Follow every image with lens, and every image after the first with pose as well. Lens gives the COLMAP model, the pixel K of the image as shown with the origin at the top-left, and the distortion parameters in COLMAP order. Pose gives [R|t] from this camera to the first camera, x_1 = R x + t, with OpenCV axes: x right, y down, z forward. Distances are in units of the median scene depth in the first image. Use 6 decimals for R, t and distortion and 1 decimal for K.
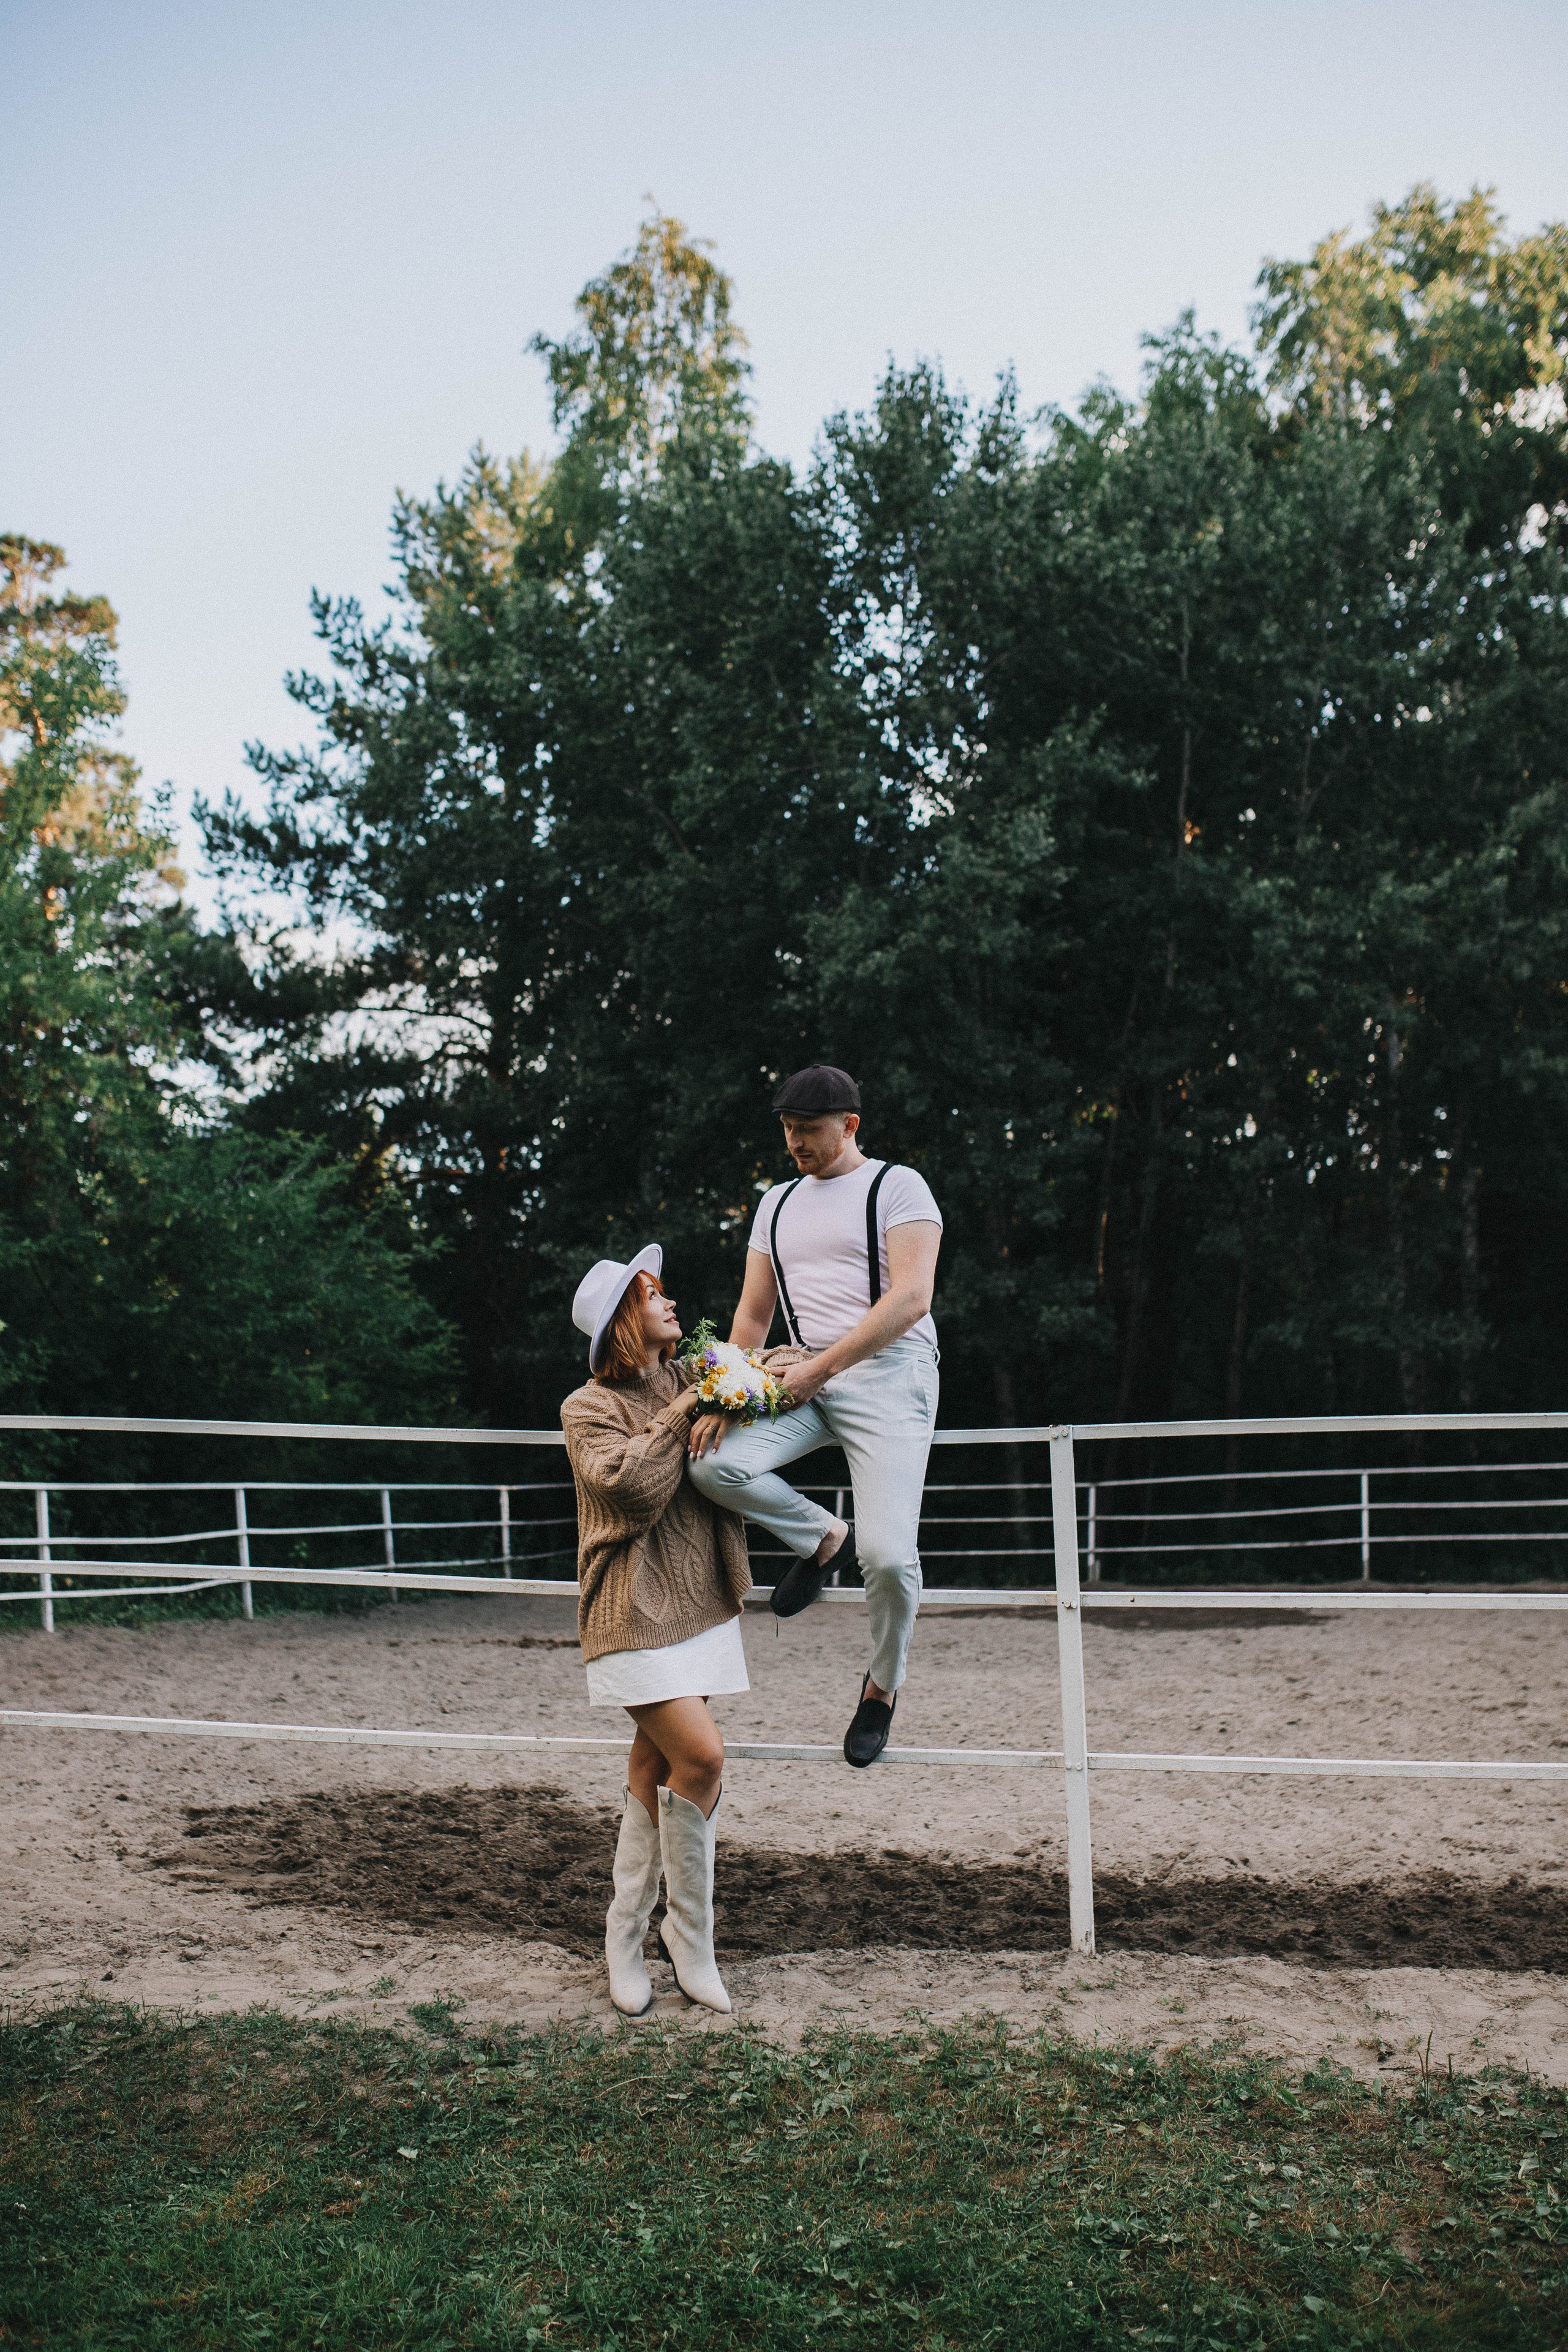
lens RADIAL K [[2331.6, 0, 786.5], [0, 2331.6, 1121.9], [0, 0, 1]] dist [-0.038981, -0.026553]
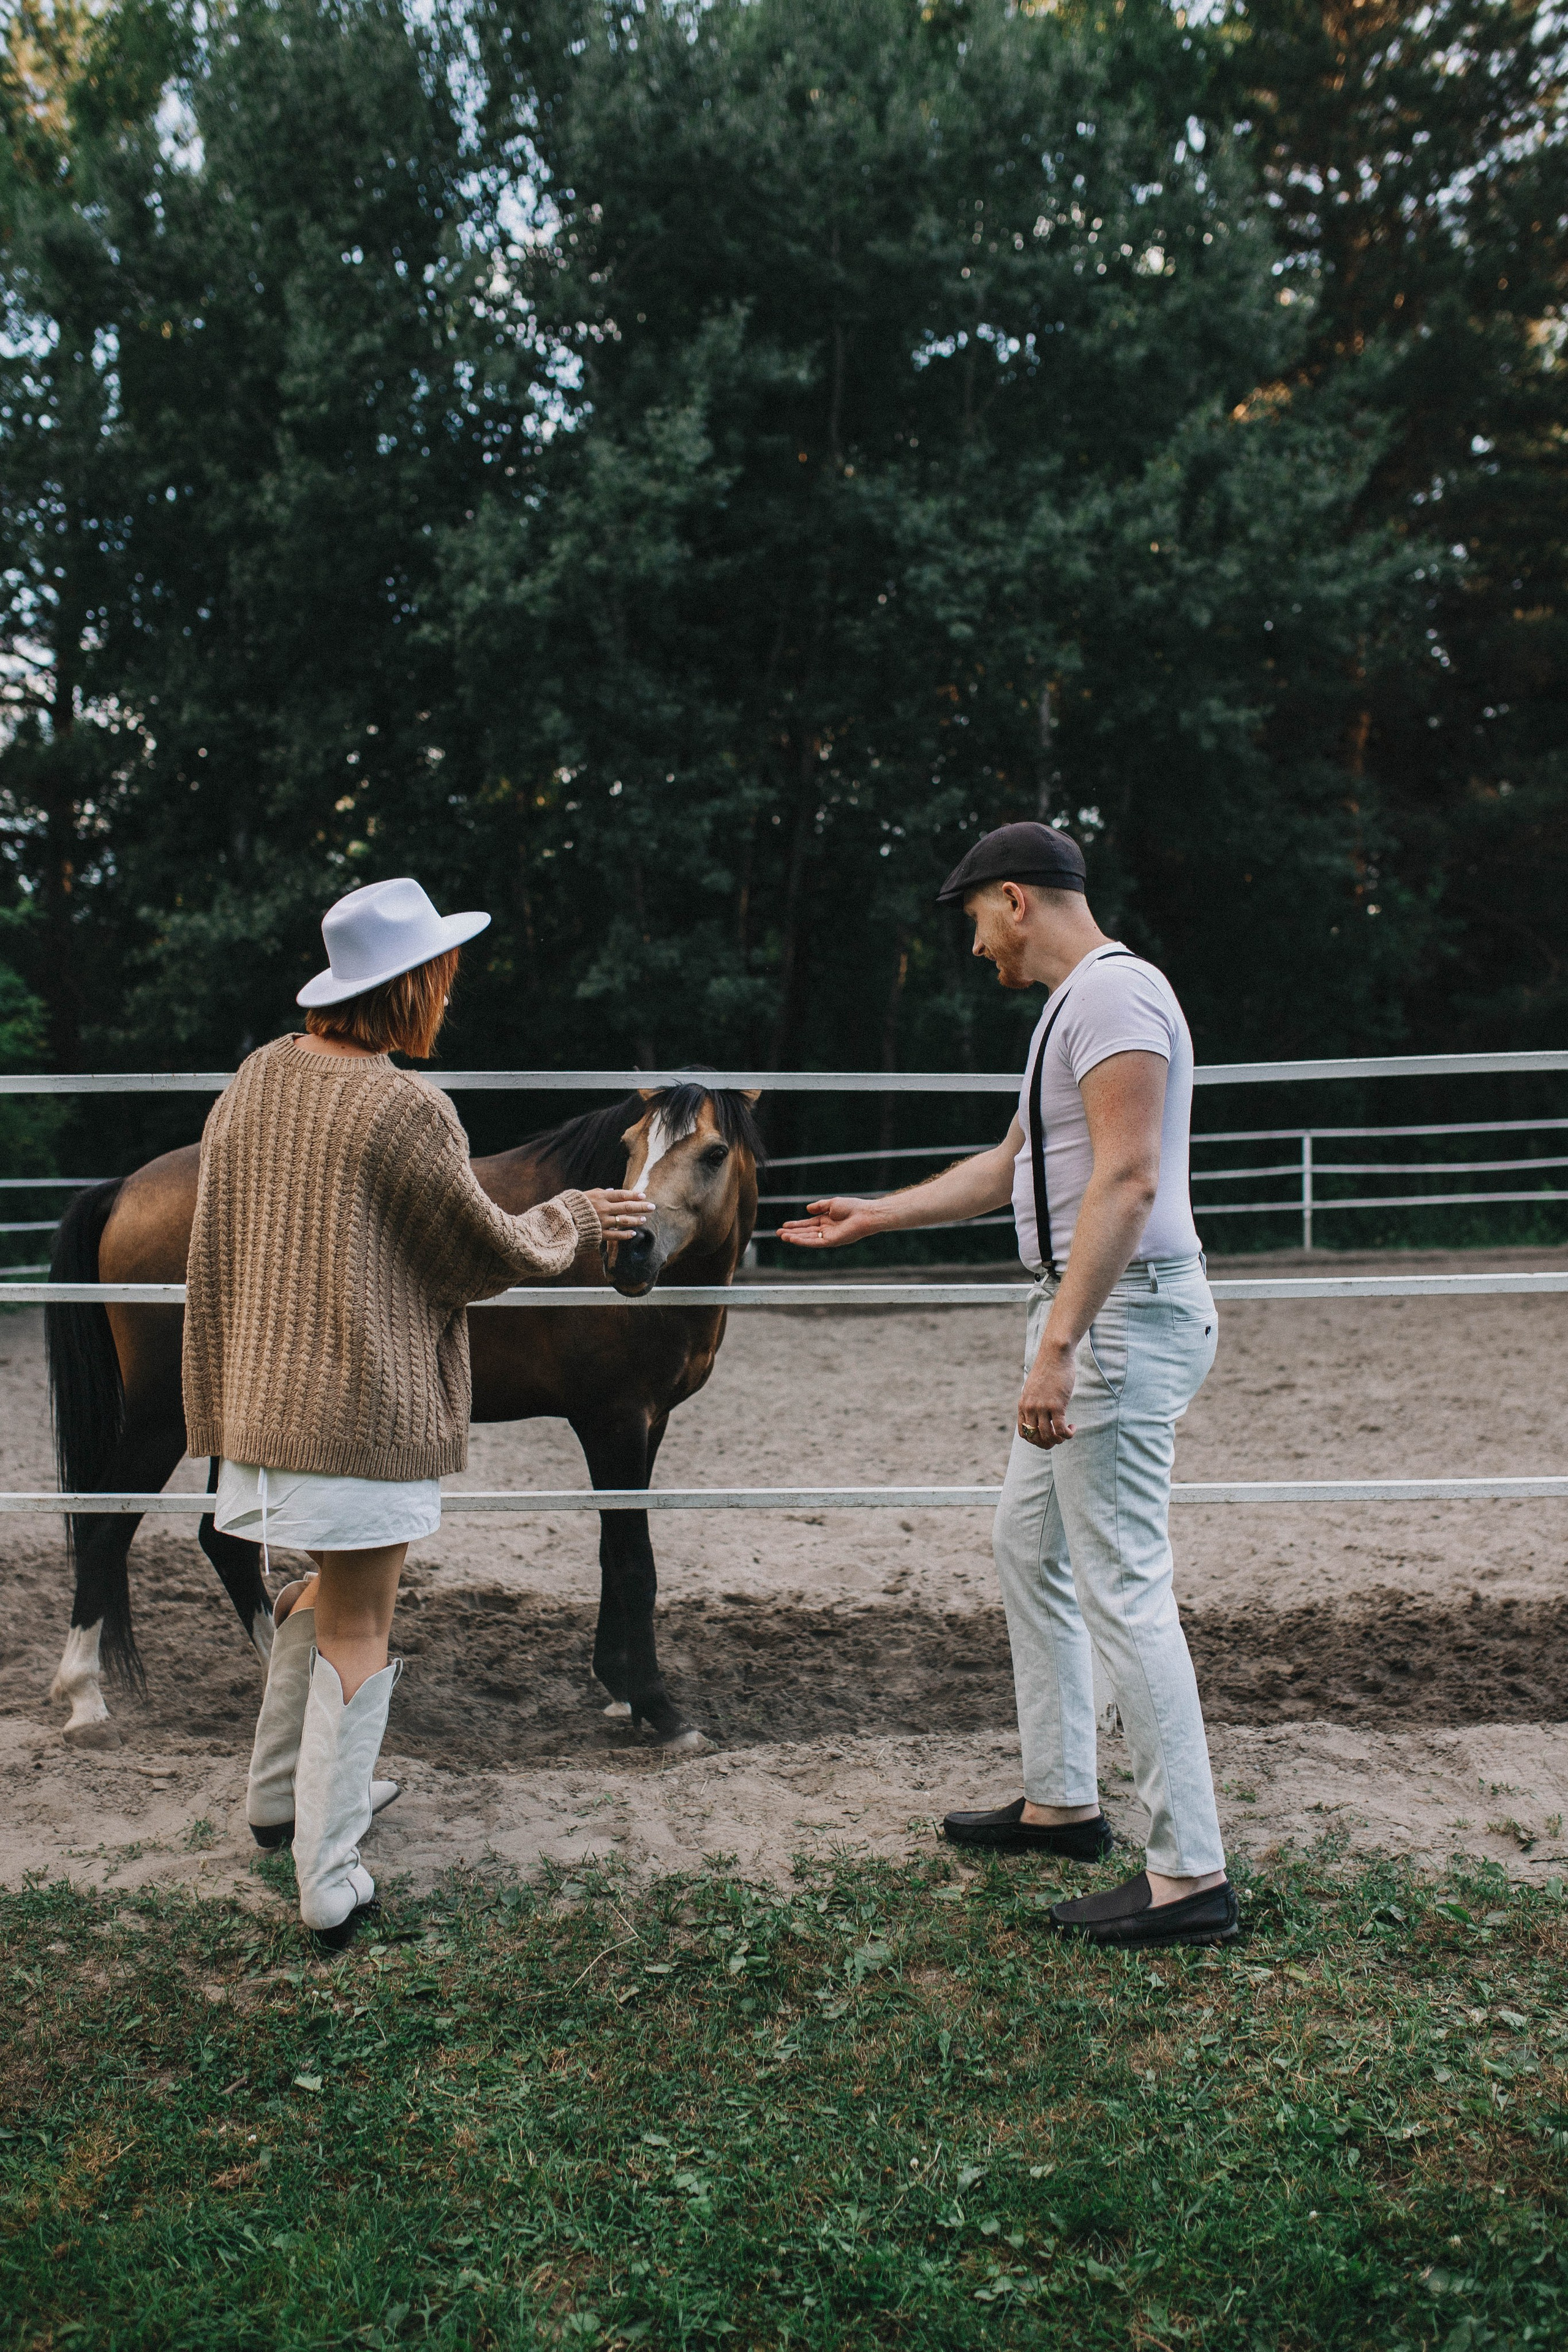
lens RADIAL K [[2296.3, 0, 728.8], [0, 2296.3, 1178.2], [0, 0, 1]] dist [-0.080848, 0.071513]
pose [[0.981340, -0.022406, 0.190972, -0.154617], [-0.007511, 0.987963, 0.154510, 0.053031], [-0.192135, -0.153062, 0.969359, 0.310719]]
